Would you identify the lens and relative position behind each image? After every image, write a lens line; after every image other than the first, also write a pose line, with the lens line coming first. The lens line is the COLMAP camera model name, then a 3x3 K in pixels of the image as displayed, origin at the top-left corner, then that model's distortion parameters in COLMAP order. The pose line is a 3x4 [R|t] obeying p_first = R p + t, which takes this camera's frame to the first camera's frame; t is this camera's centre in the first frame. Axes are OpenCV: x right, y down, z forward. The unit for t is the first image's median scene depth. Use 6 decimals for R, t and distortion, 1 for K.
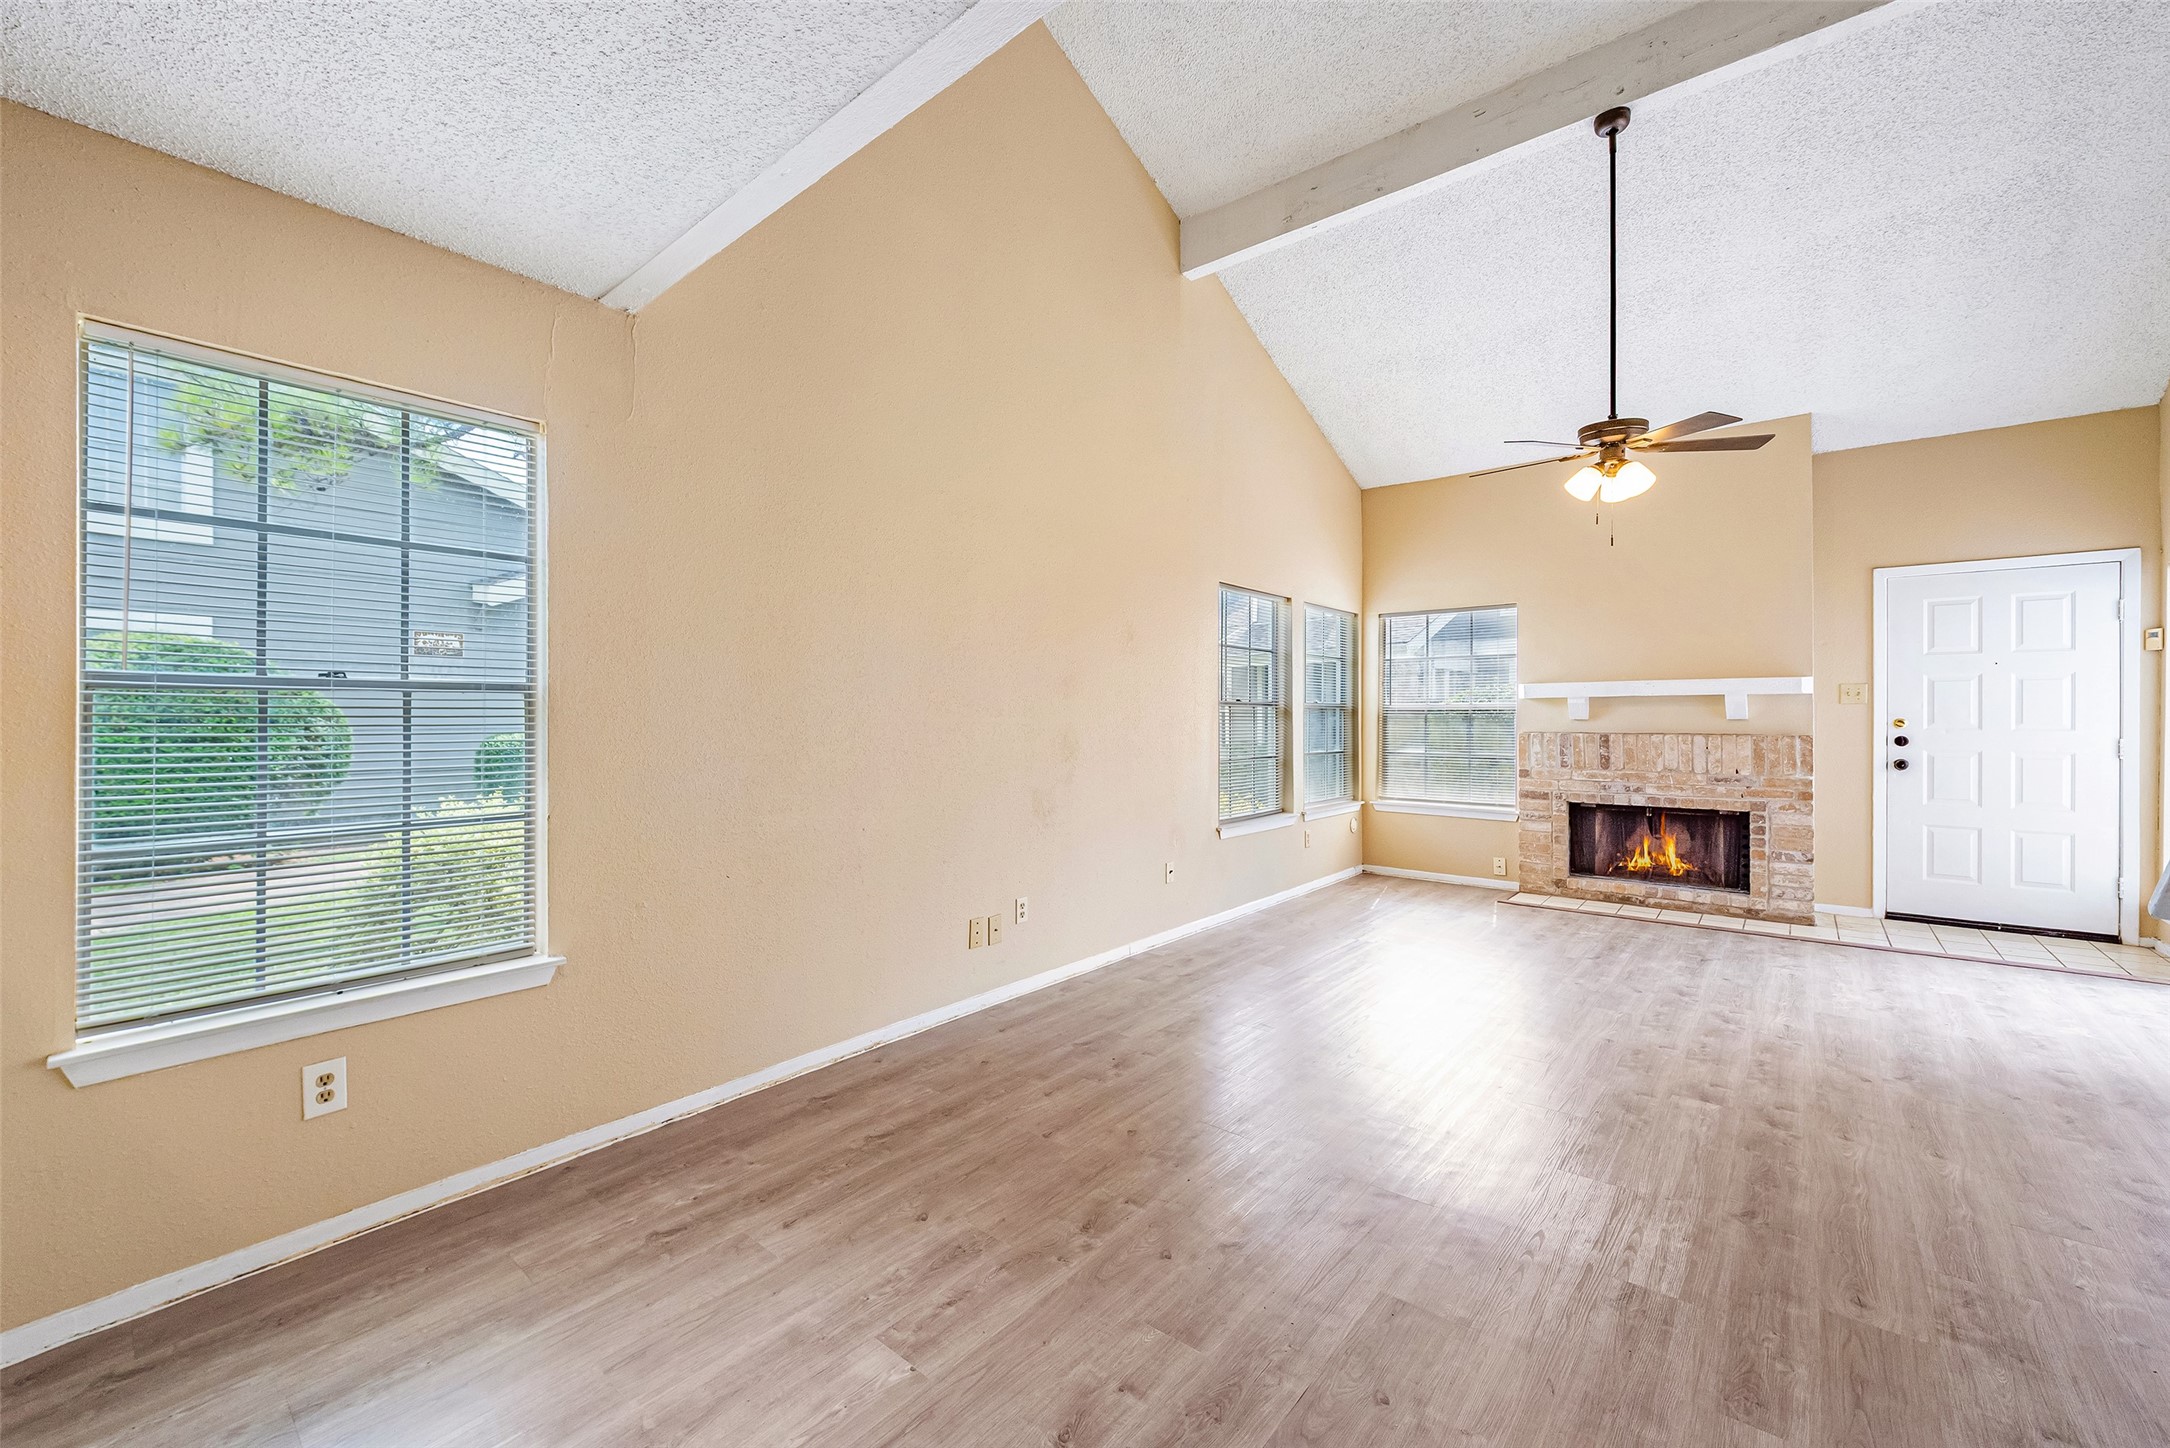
lens RADIAL K [[873.6, 0, 1056.8], [0, 873.6, 713.0], [0, 0, 1]] dist [0.010934, -0.003953]
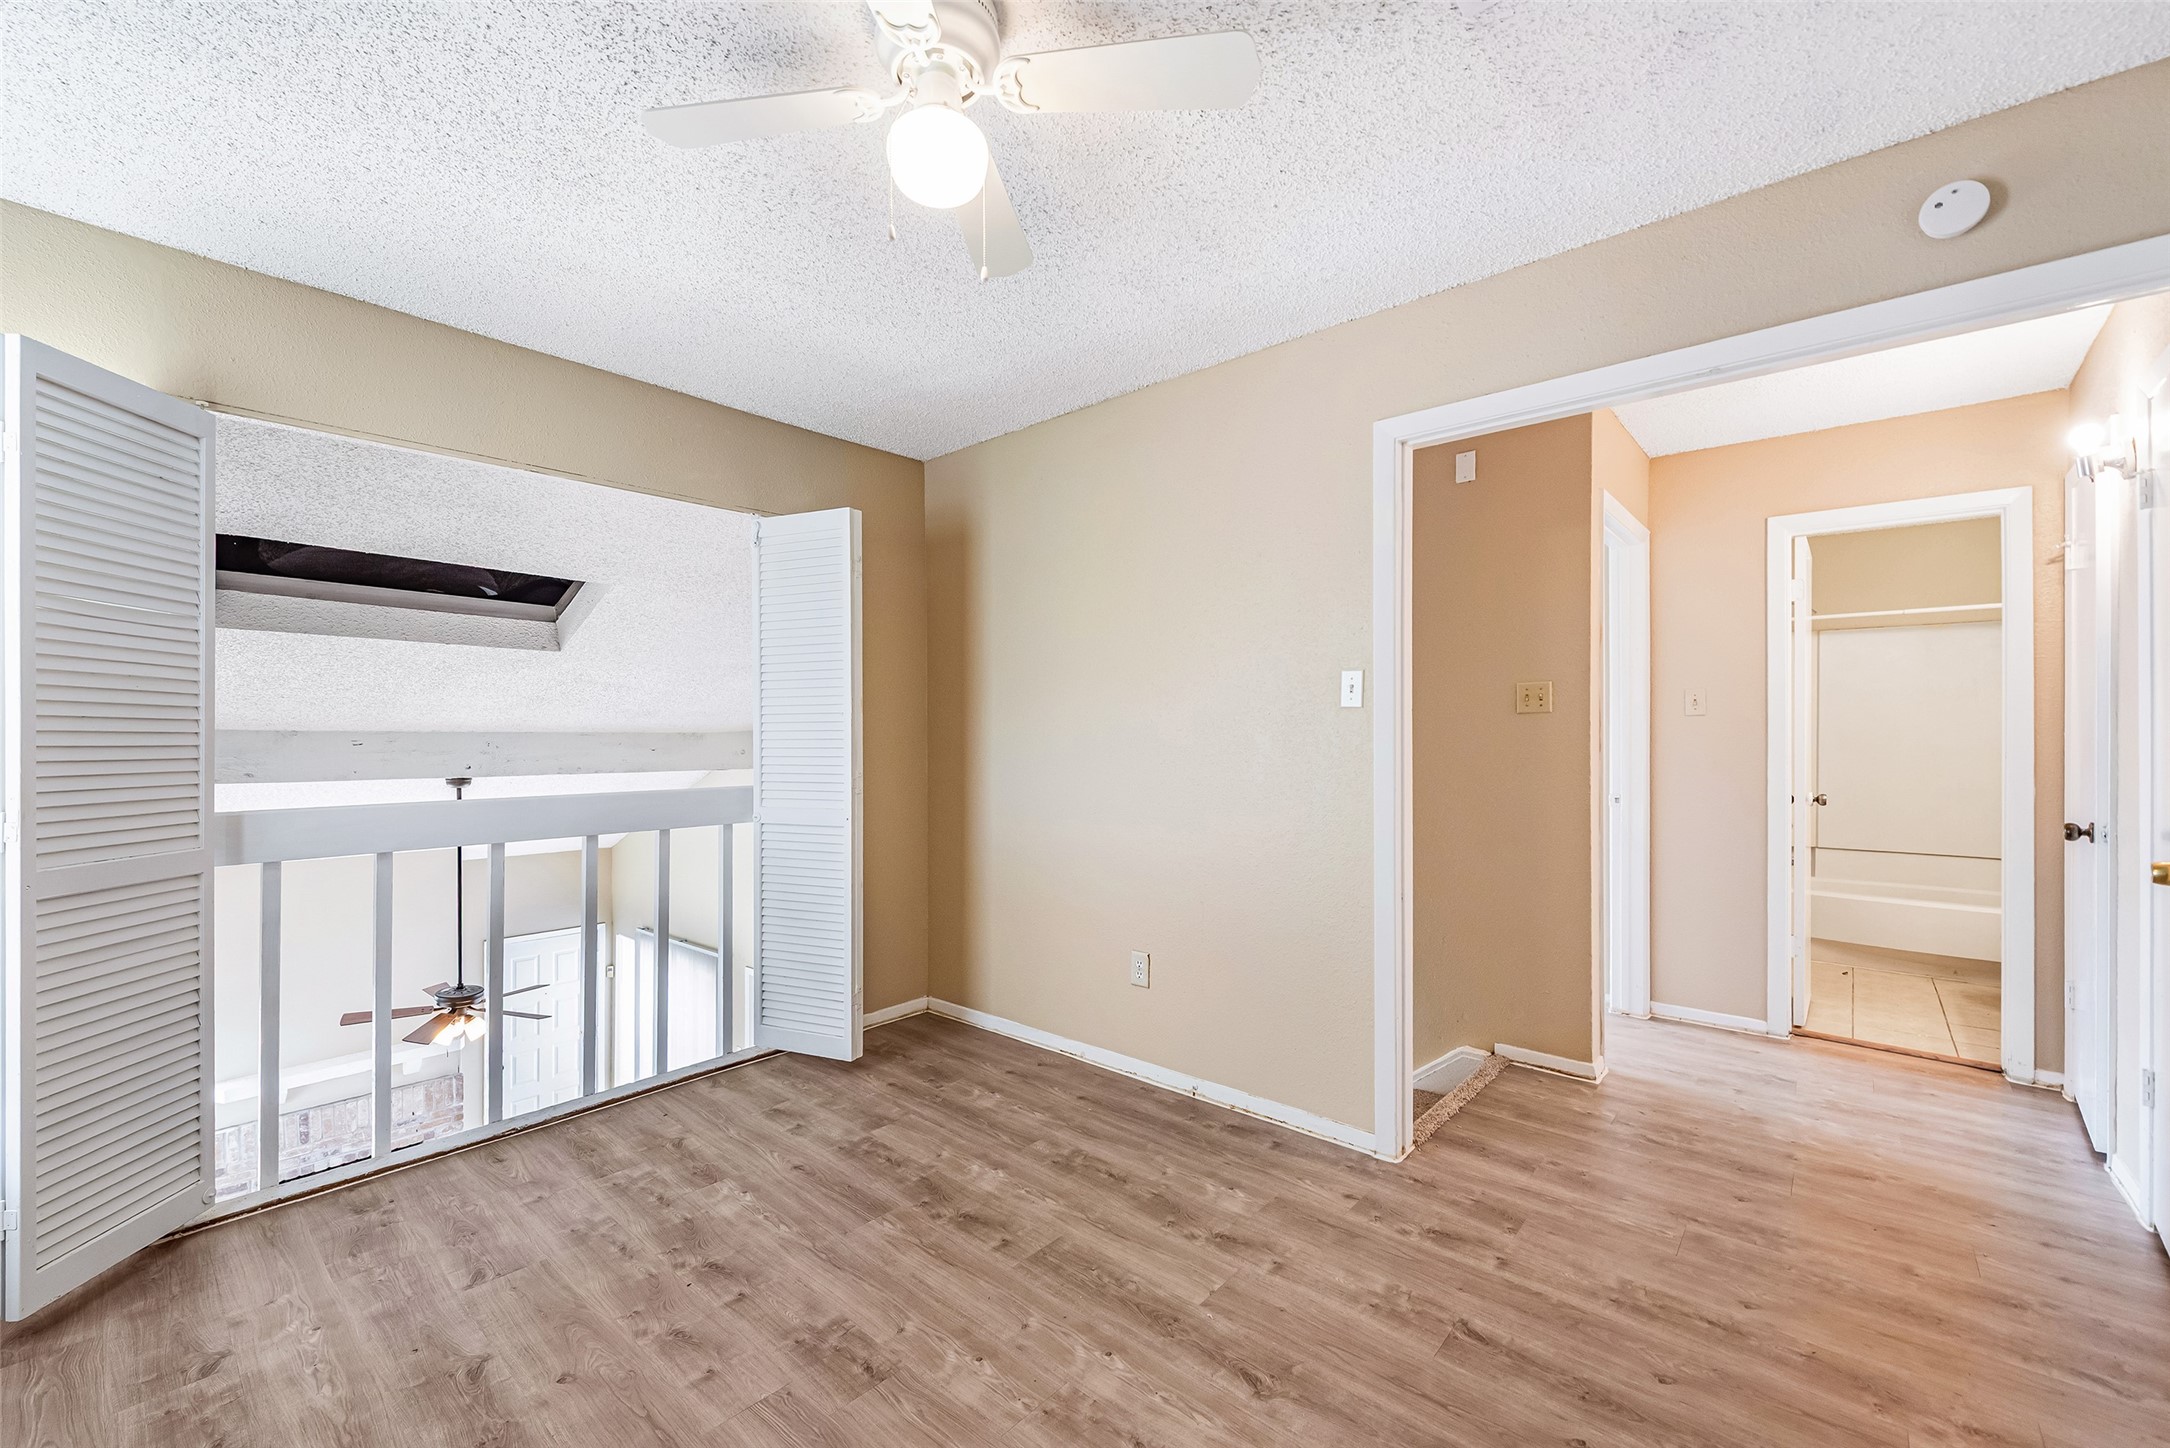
lens RADIAL K [[873.6, 0, 1055.4], [0, 873.6, 732.3], [0, 0, 1]] dist [0.010934, -0.003953]
pose [[0.033672, 0.010479, 0.999378, -0.570085], [-0.002145, 0.999943, -0.010413, -0.526810], [-0.999431, -0.001793, 0.033693, -0.032518]]
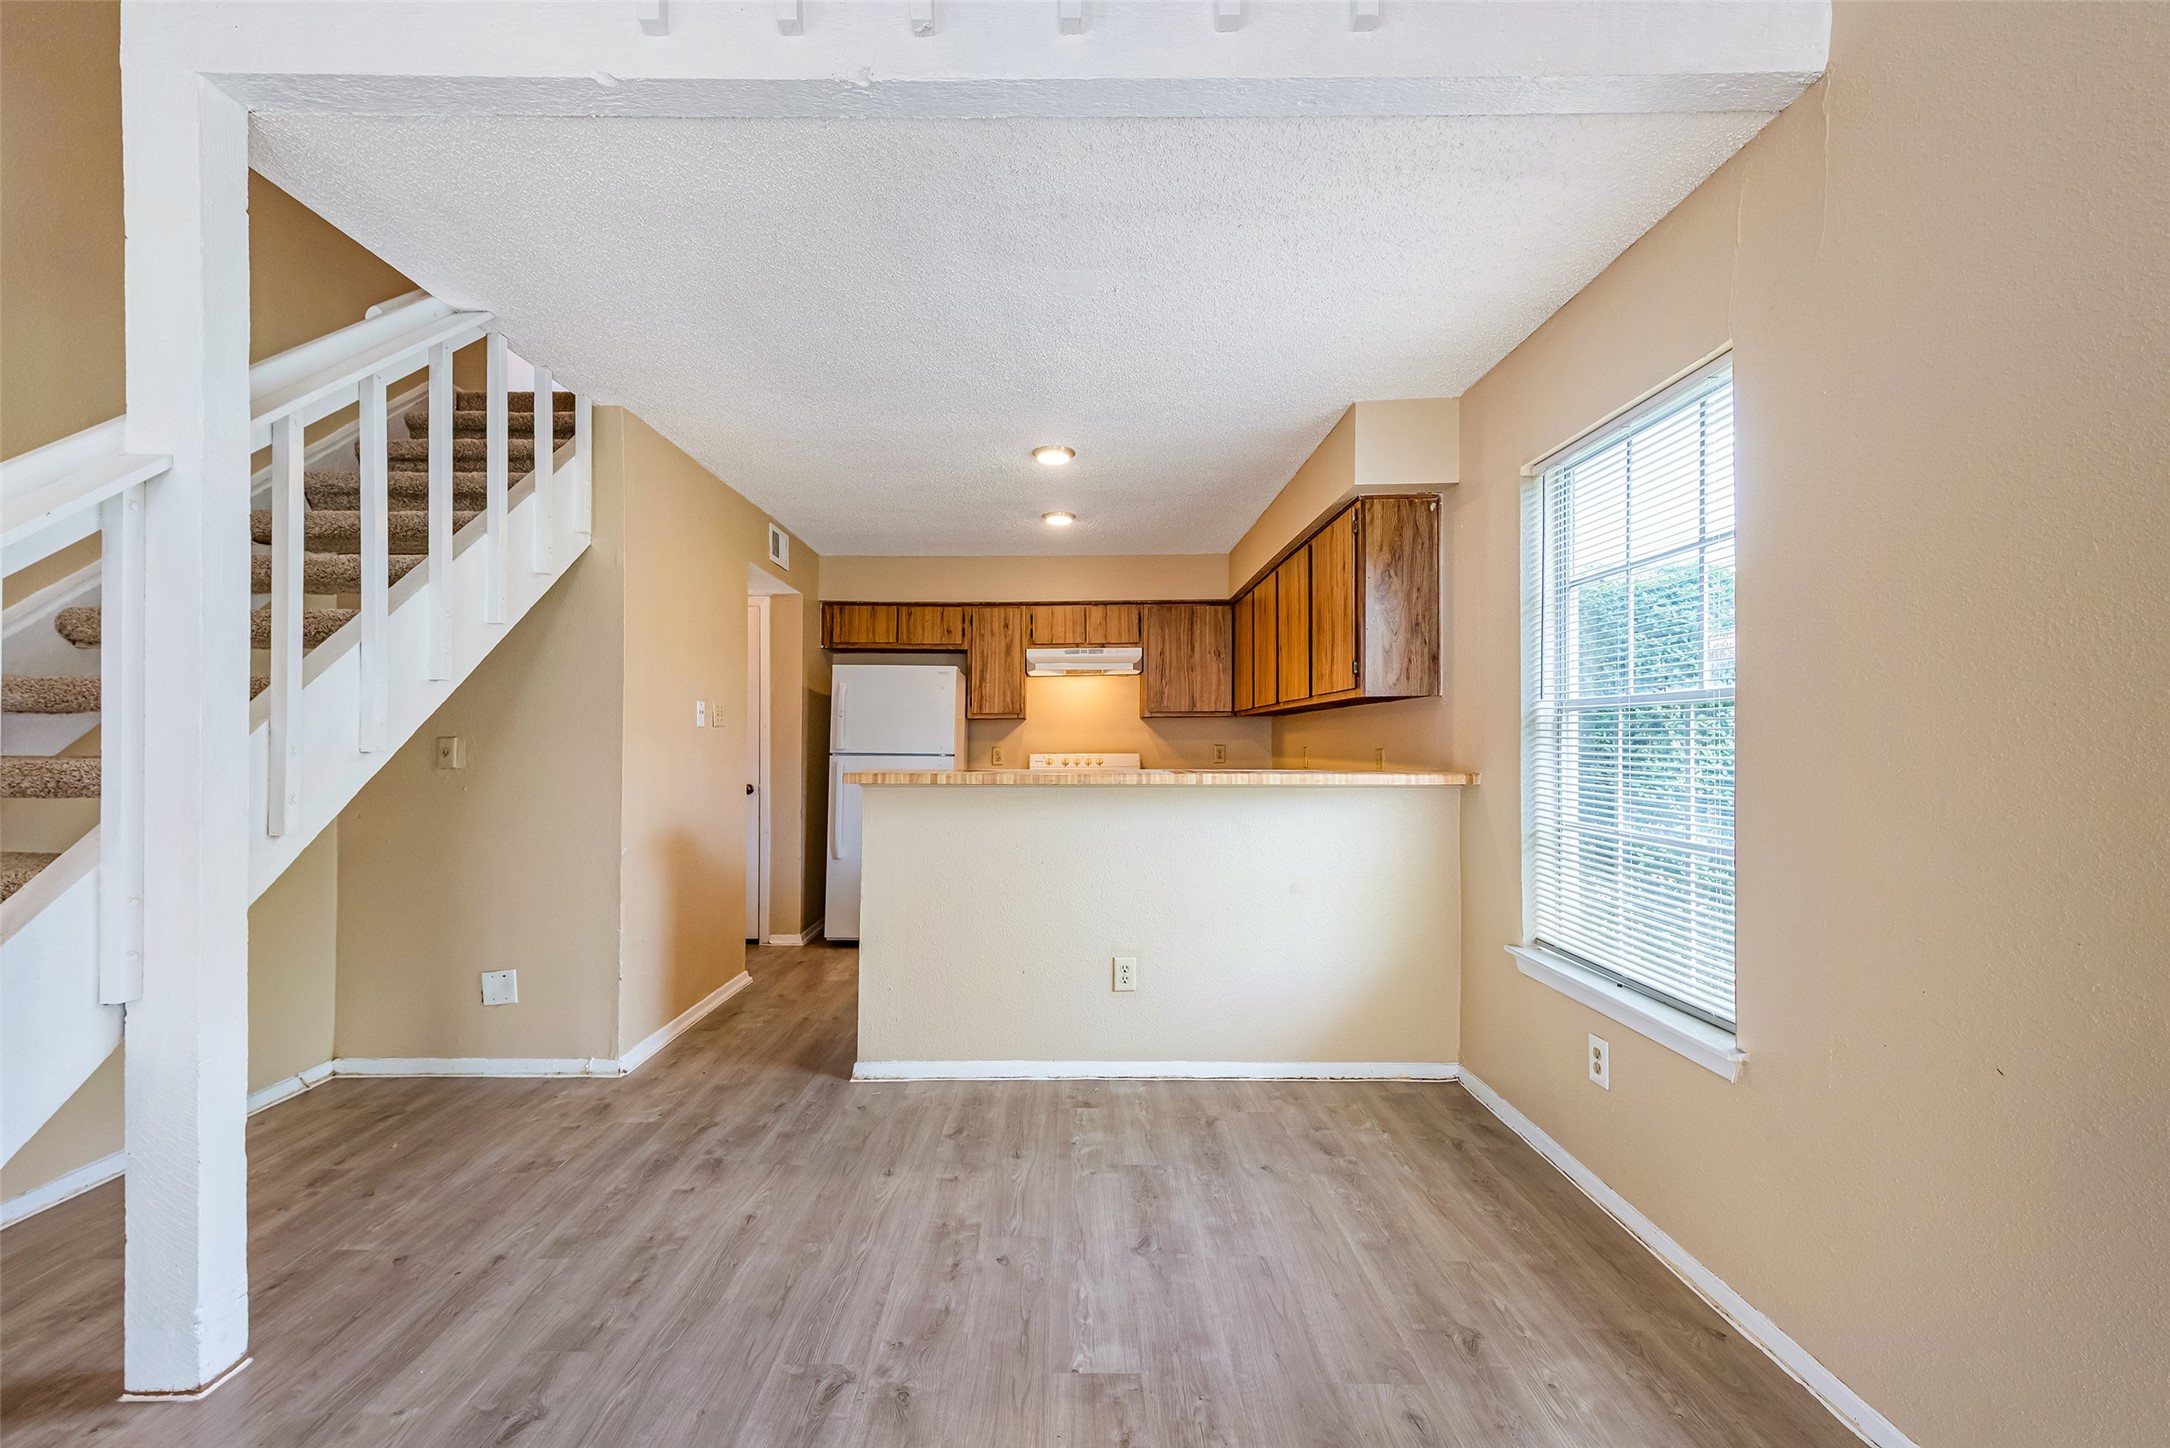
lens RADIAL K [[873.6, 0, 1064.5], [0, 873.6, 733.8], [0, 0, 1]] dist [0.010934, -0.003953]
pose [[-0.764919, 0.004371, -0.644112, 0.162602], [0.014176, 0.999849, -0.010050, 0.006115], [0.643971, -0.016818, -0.764865, 0.581917]]
